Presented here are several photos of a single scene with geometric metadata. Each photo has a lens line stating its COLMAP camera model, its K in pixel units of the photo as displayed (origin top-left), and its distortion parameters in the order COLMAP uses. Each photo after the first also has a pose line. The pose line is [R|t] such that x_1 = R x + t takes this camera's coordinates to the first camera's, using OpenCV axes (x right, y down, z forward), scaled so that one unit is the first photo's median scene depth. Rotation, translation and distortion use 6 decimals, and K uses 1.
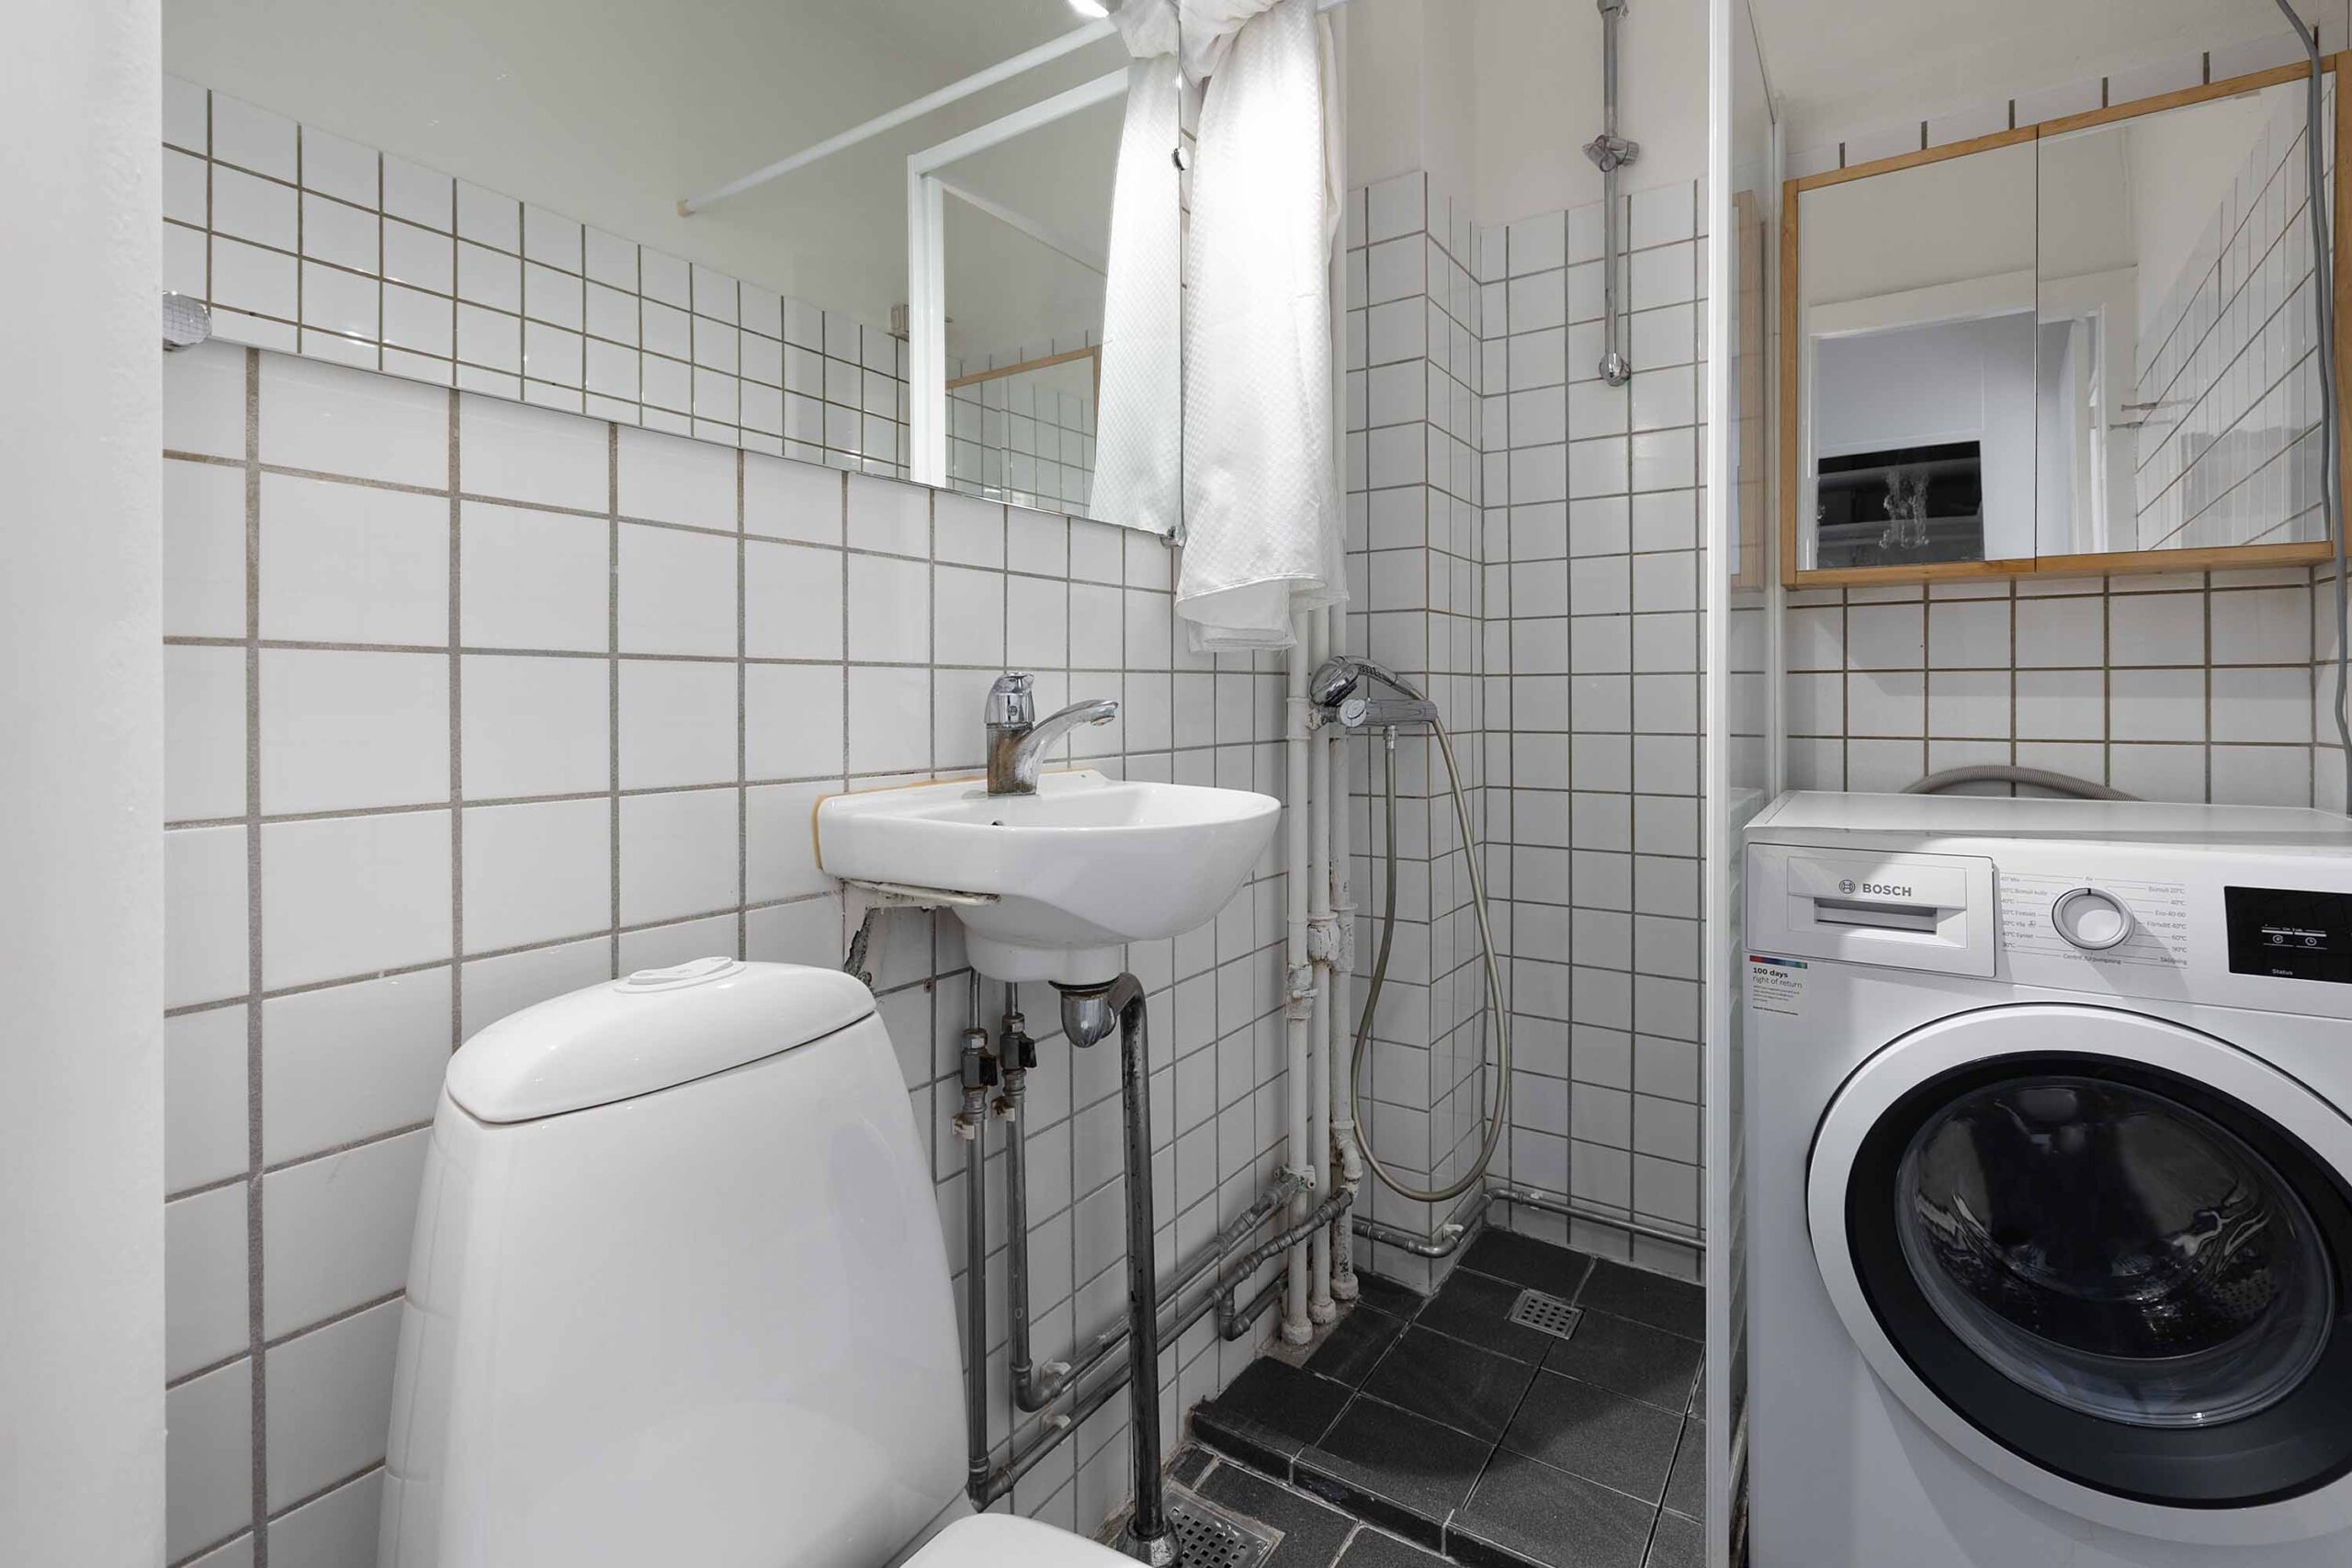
lens RADIAL K [[1078.0, 0, 1204.0], [0, 1078.0, 707.4], [0, 0, 1]] dist [-0.003536, -0.000573]
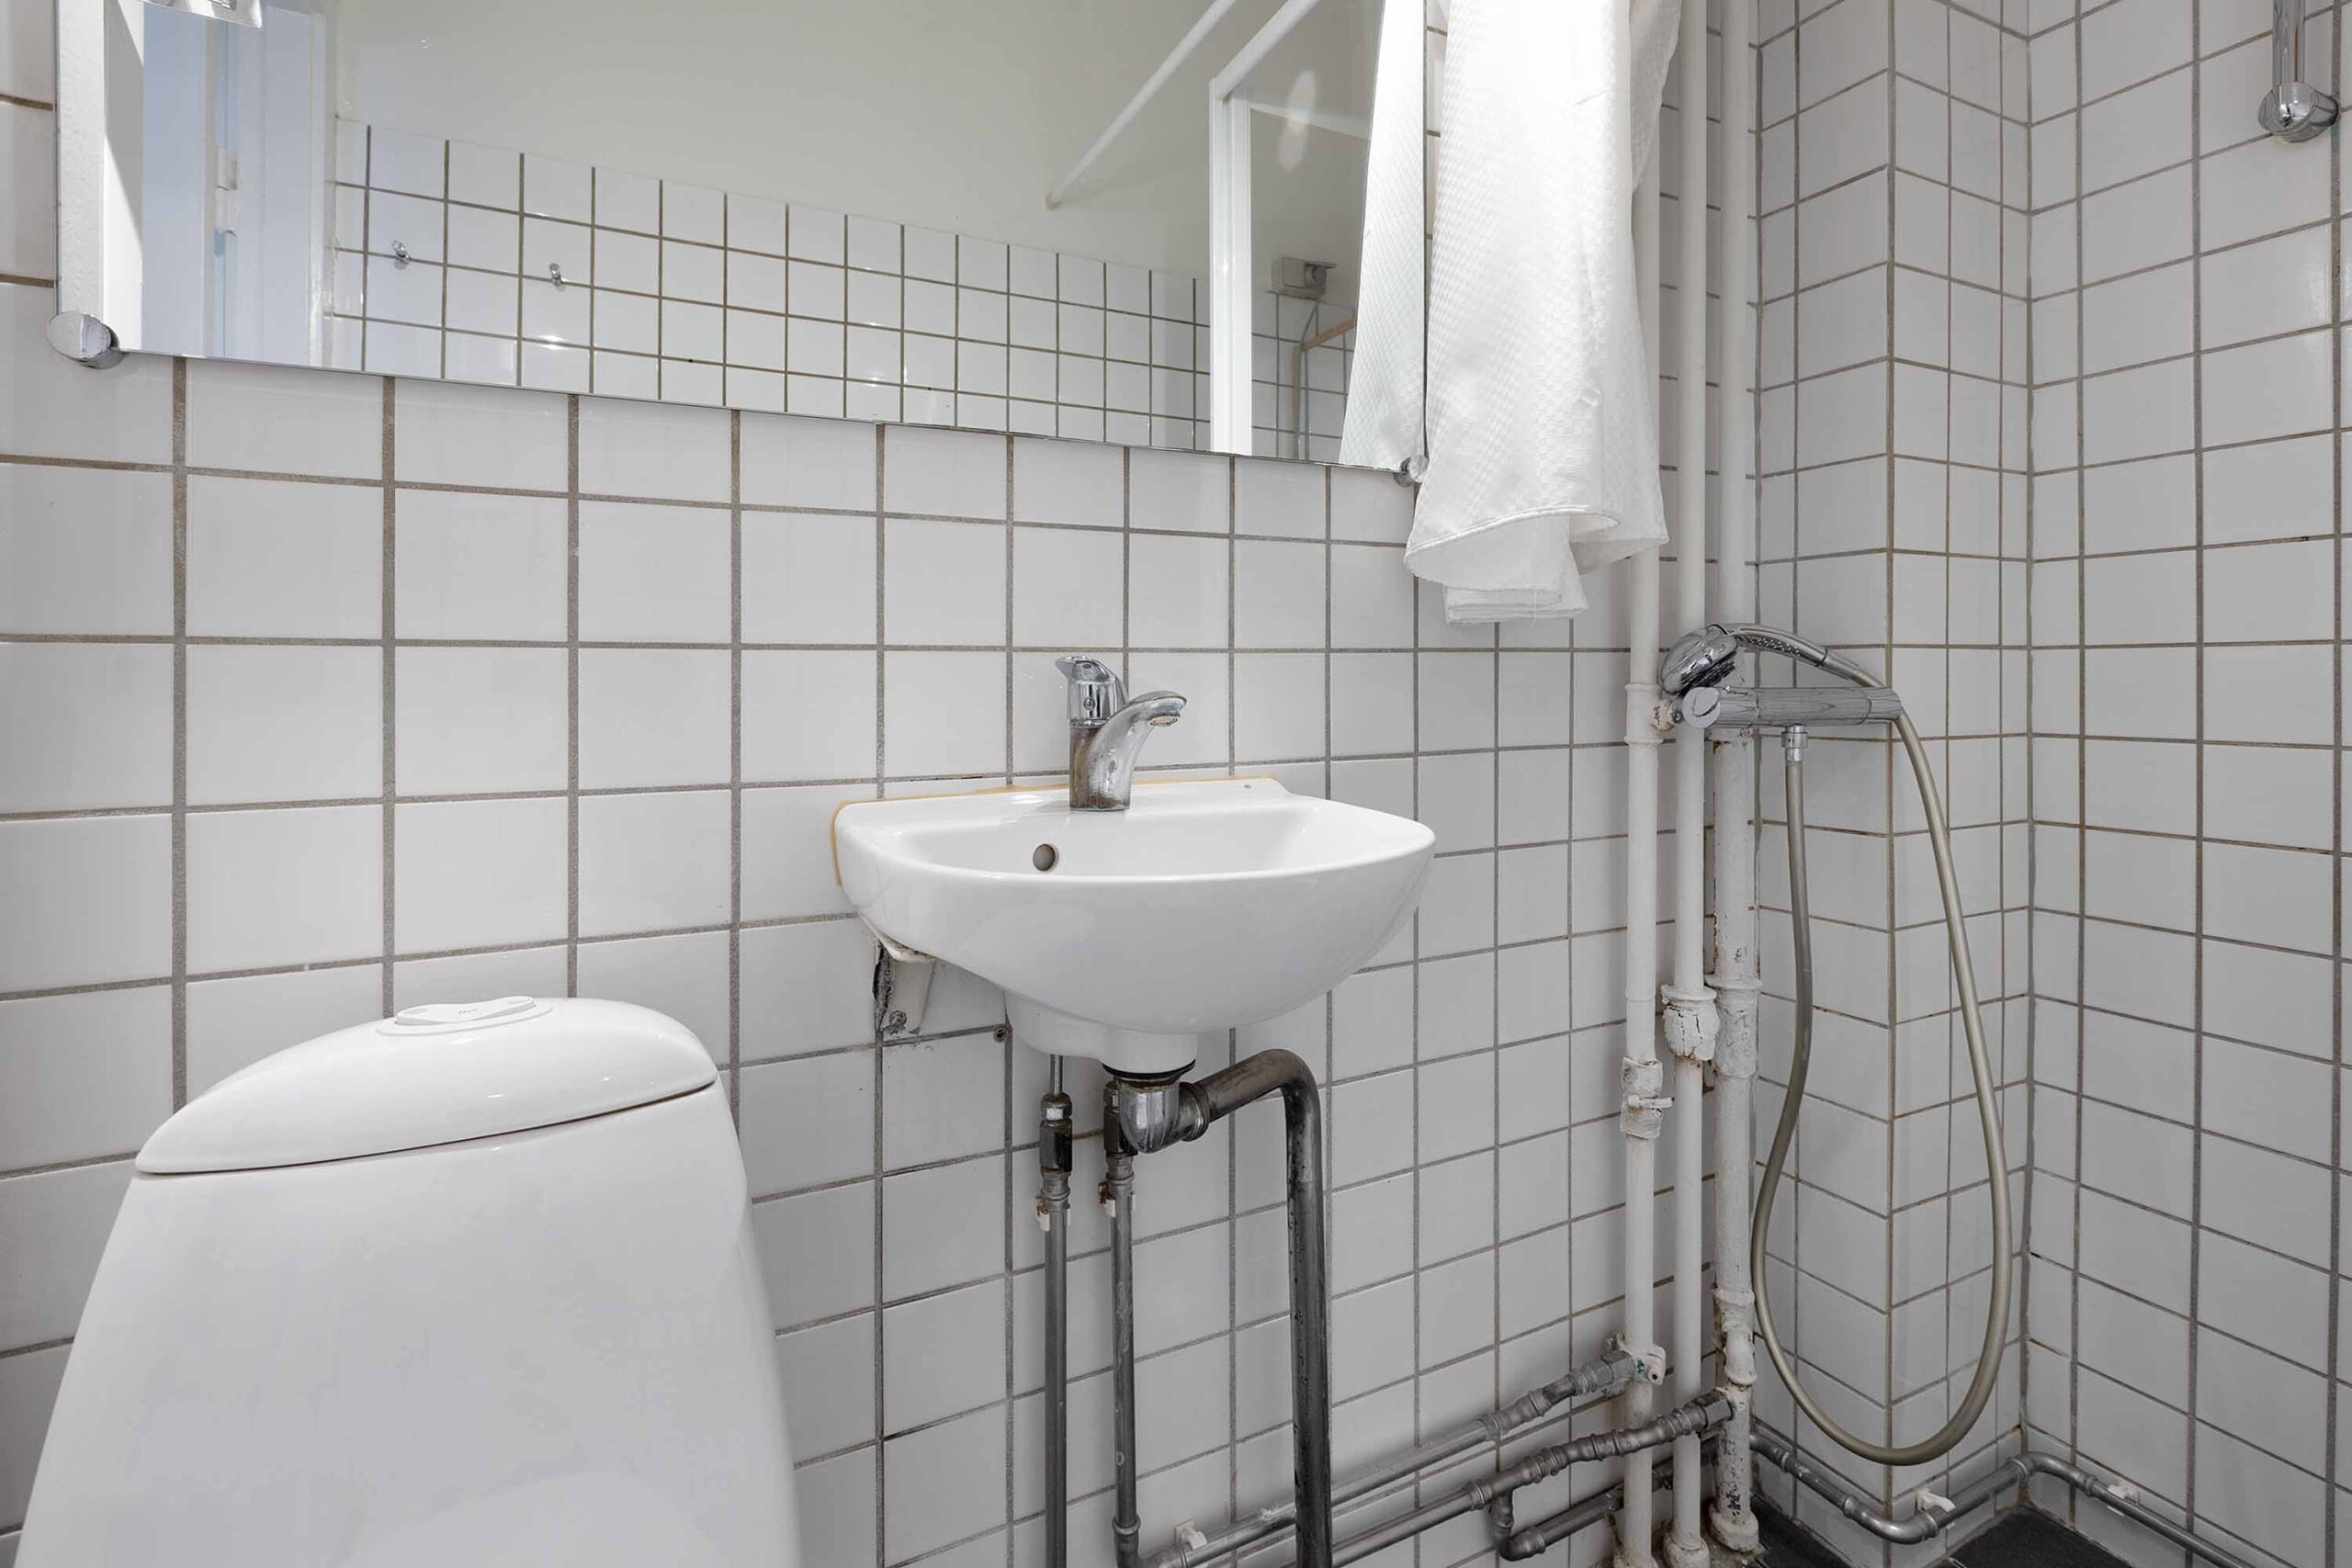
lens RADIAL K [[1081.8, 0, 1188.6], [0, 1081.8, 686.1], [0, 0, 1]] dist [-0.001616, -0.000754]
pose [[0.860087, 0.004004, -0.510132, 0.209864], [-0.003301, 0.999992, 0.002284, -0.008734], [0.510137, -0.000280, 0.860093, 0.255422]]
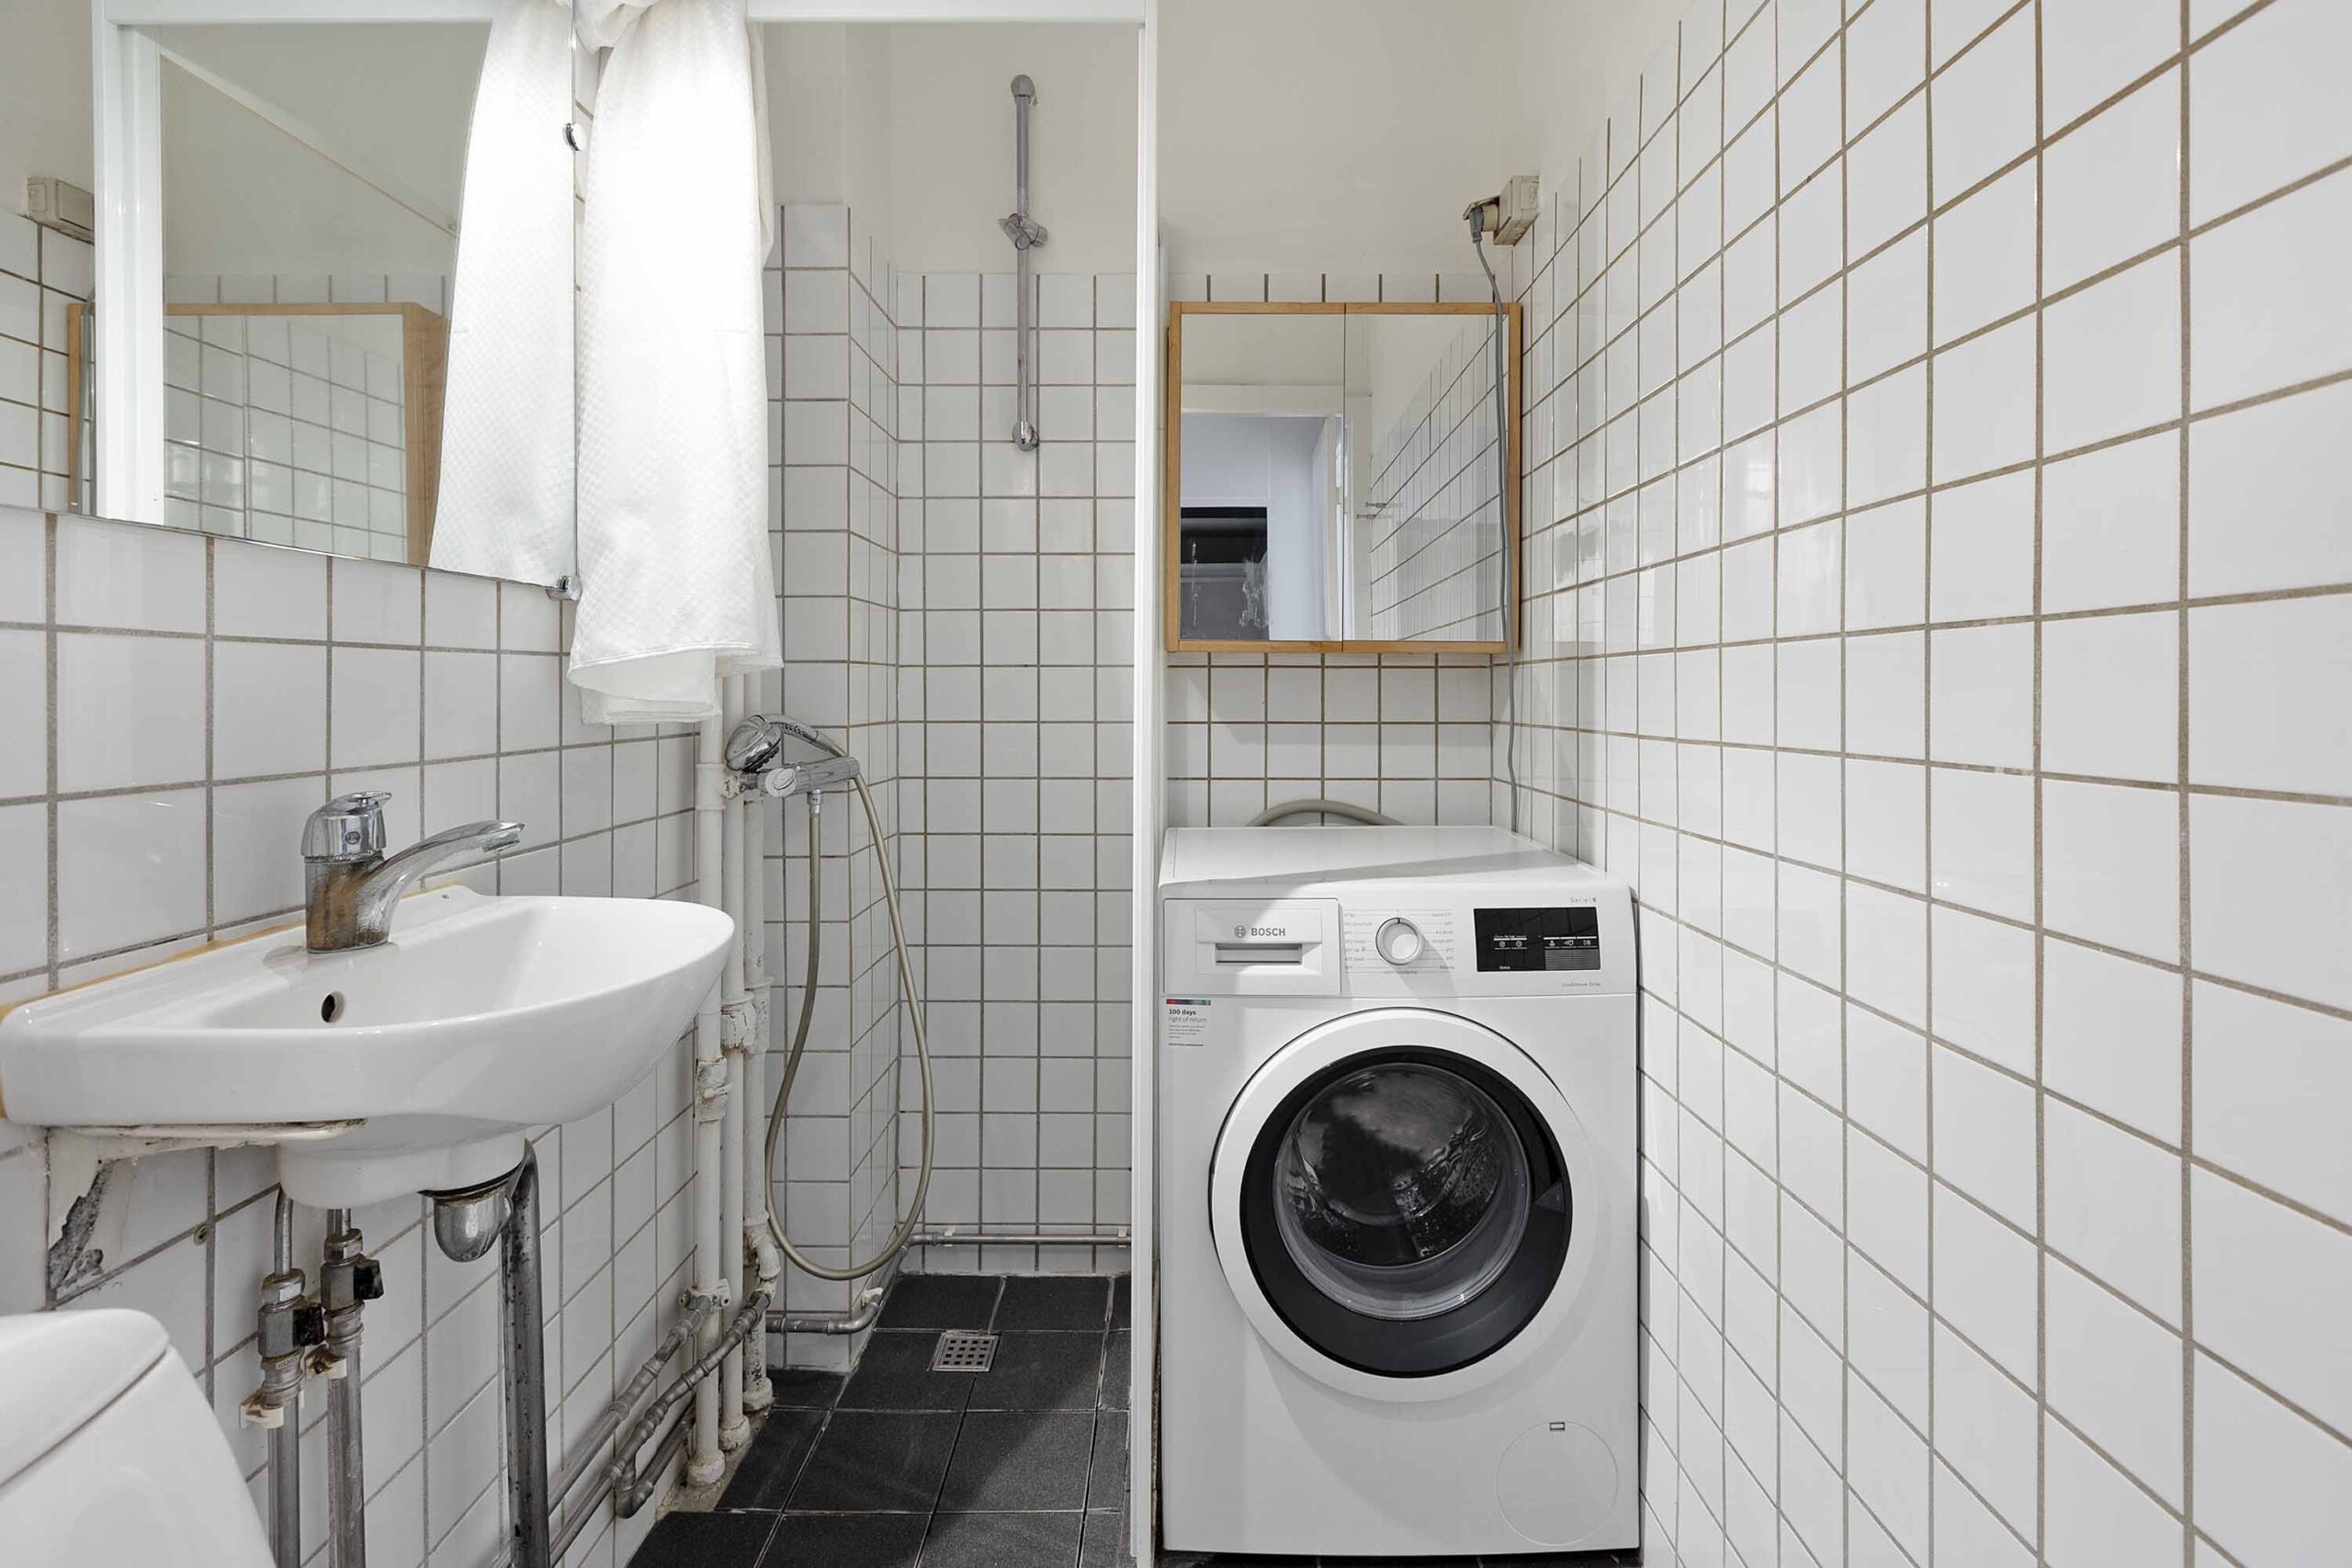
lens RADIAL K [[1064.1, 0, 1199.7], [0, 1064.1, 697.4], [0, 0, 1]] dist [-0.000130, -0.000030]
pose [[0.833663, 0.003754, 0.552261, -0.068499], [-0.003818, 0.999992, -0.001034, -0.069989], [-0.552261, -0.001247, 0.833670, 0.036645]]
